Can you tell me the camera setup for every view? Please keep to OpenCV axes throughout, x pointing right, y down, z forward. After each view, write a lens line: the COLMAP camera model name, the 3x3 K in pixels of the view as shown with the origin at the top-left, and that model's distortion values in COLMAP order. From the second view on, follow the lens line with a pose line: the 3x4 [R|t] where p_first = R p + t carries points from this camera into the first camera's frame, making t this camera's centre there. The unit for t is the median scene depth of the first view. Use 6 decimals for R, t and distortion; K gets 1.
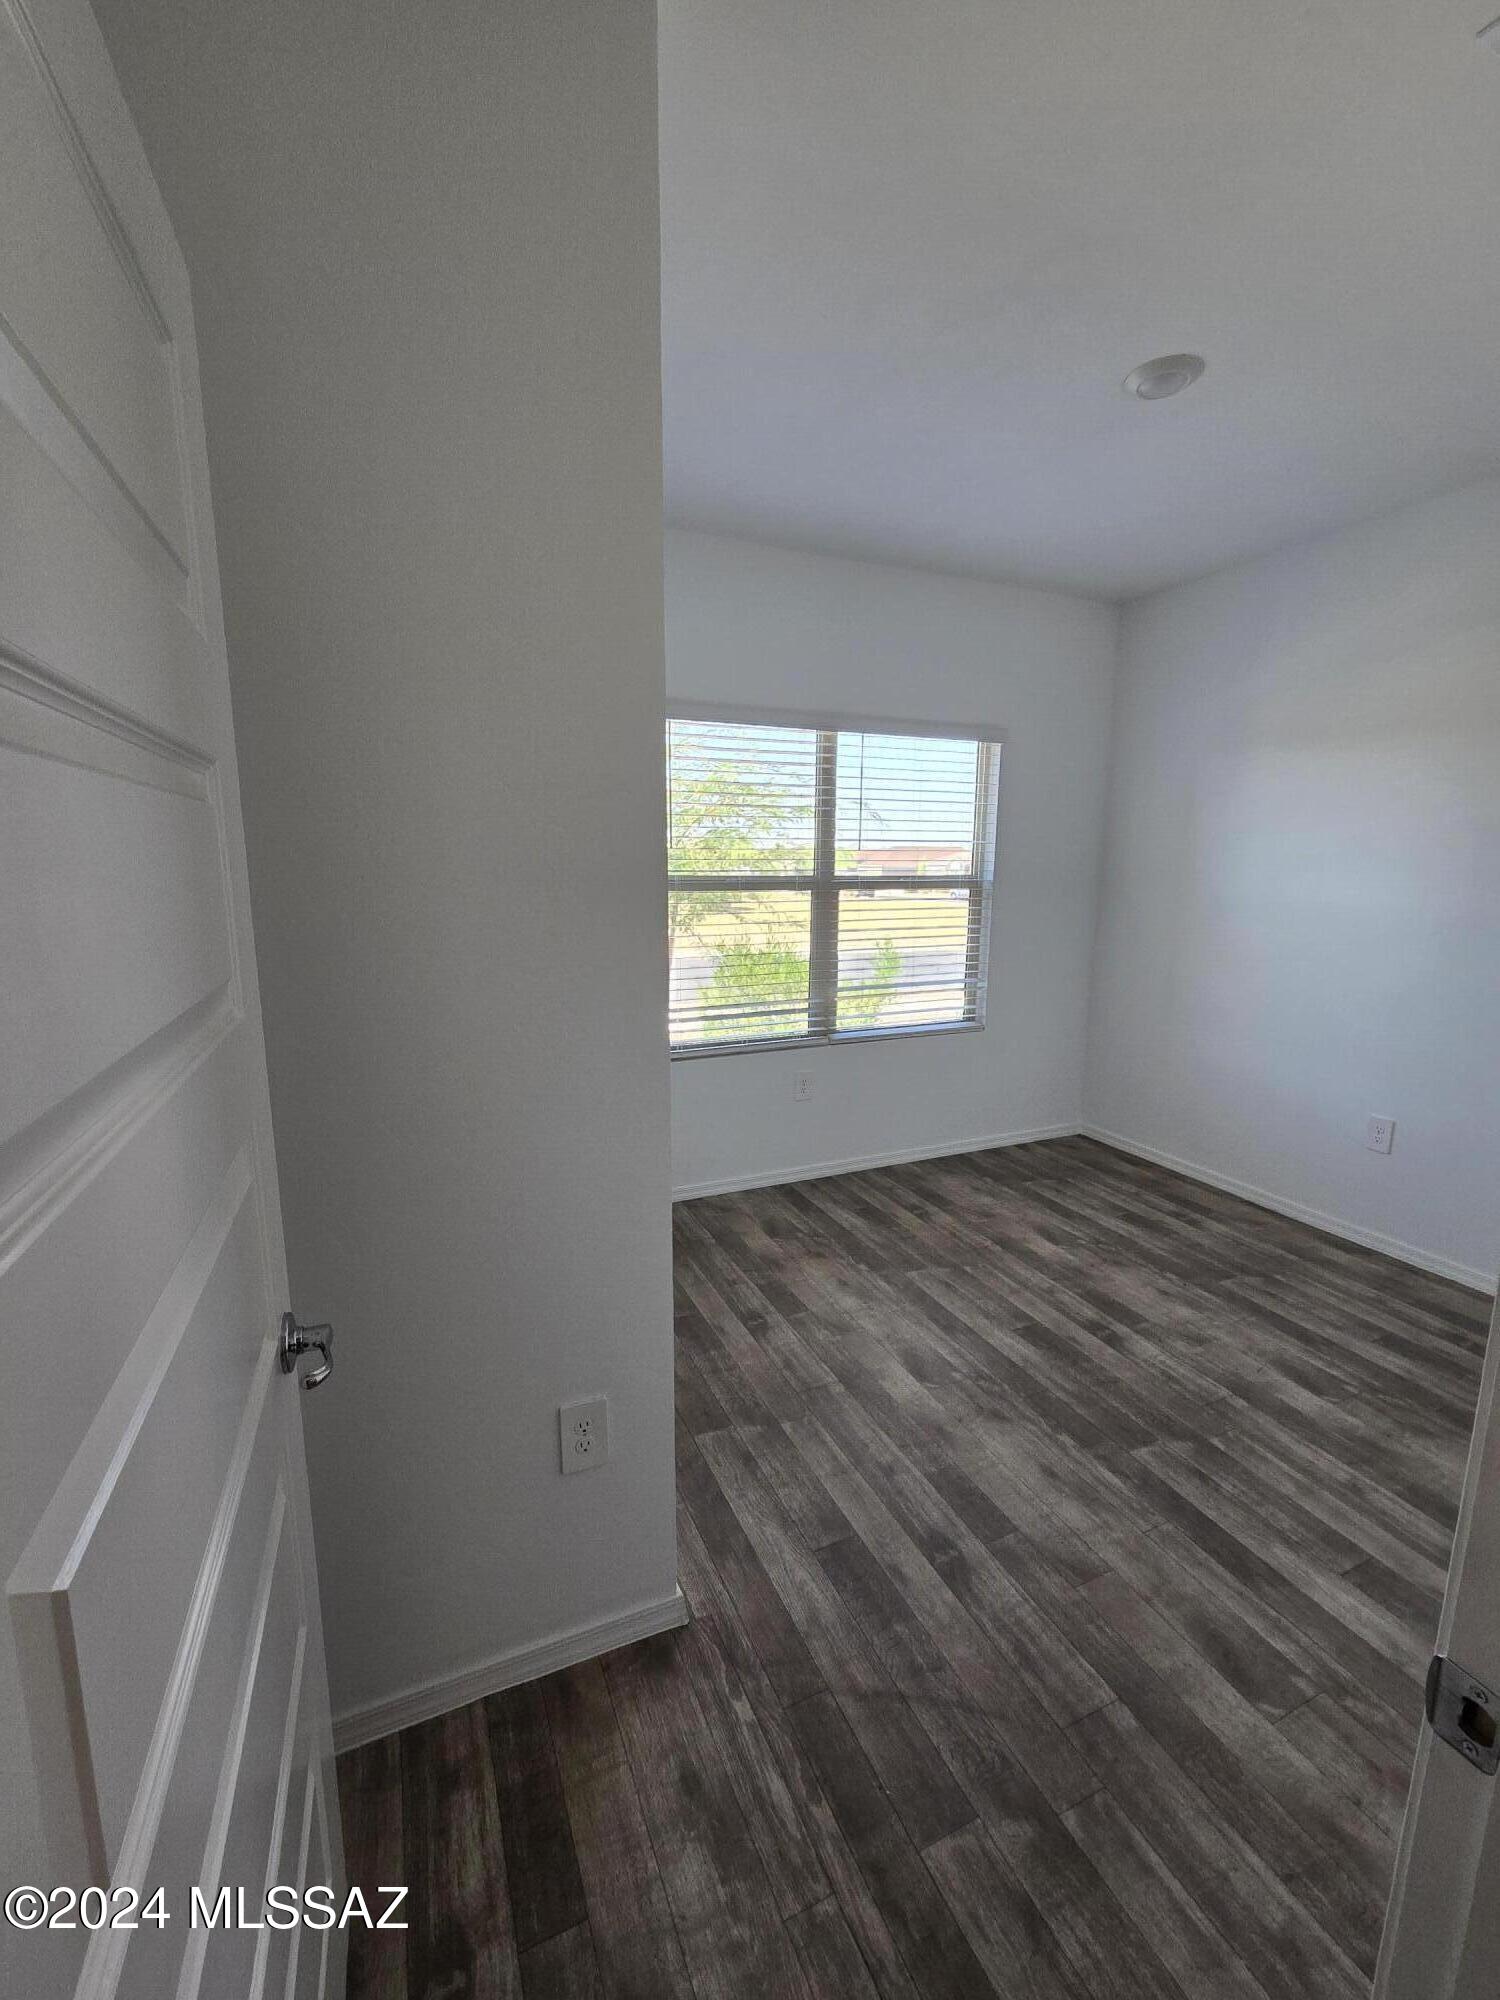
lens RADIAL K [[853.4, 0, 736.4], [0, 853.4, 992.3], [0, 0, 1]] dist [-0.001095, -0.000209]
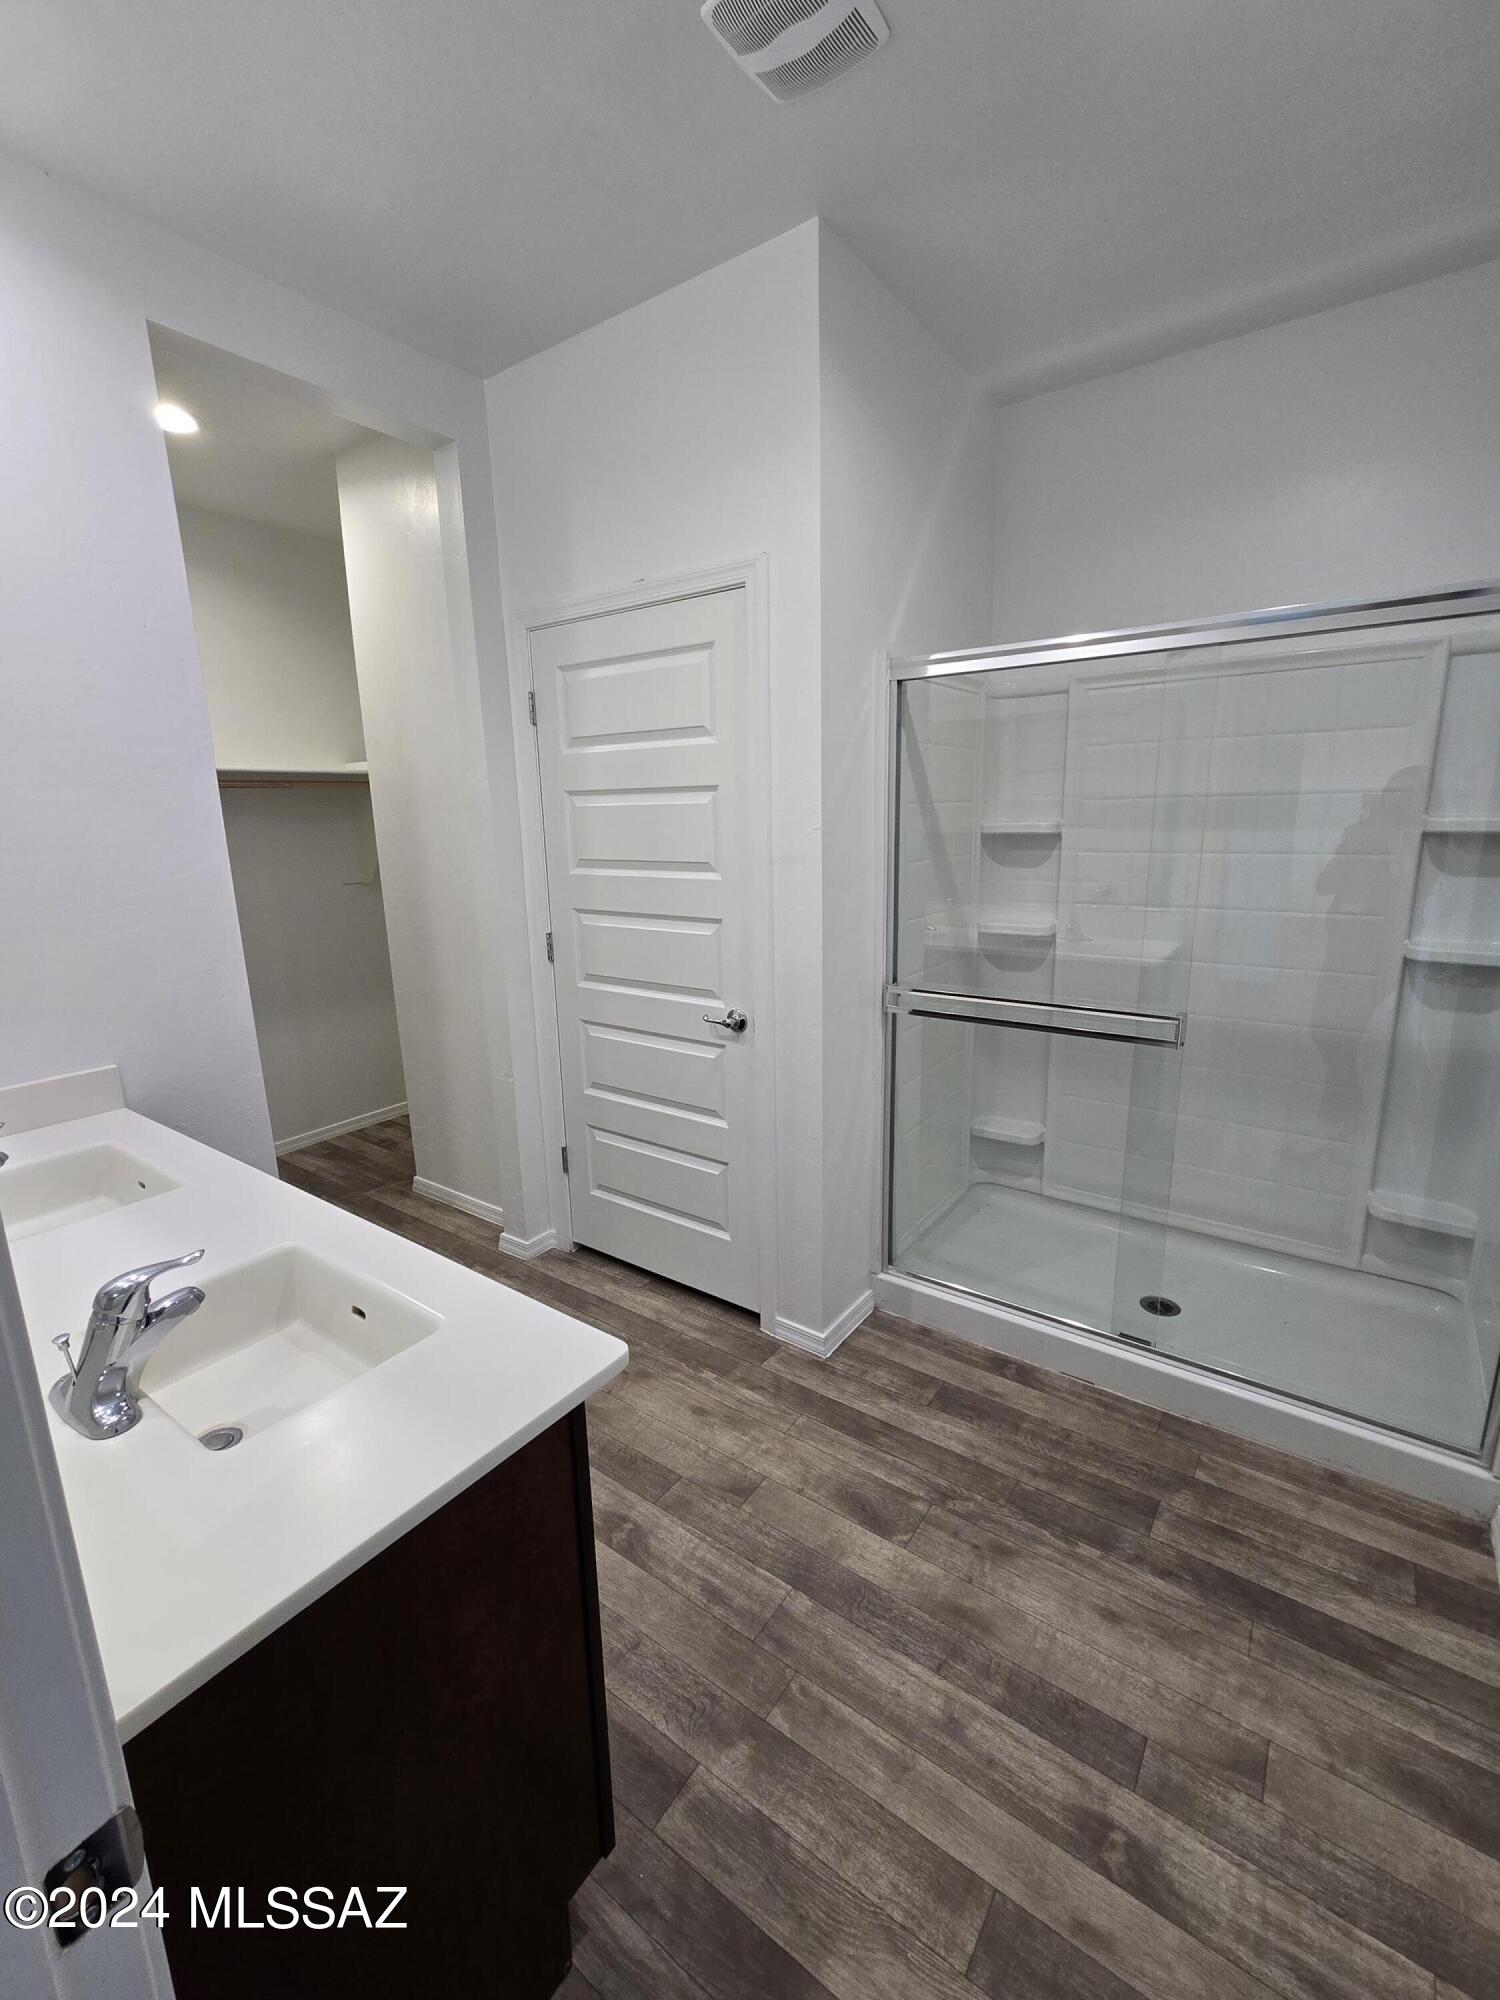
lens RADIAL K [[853.4, 0, 729.9], [0, 853.4, 1020.1], [0, 0, 1]] dist [-0.001095, -0.000209]
pose [[0.860703, -0.148574, 0.486947, -0.049159], [0.112032, 0.988298, 0.103520, -0.018708], [-0.496629, -0.034546, 0.867275, 0.116152]]
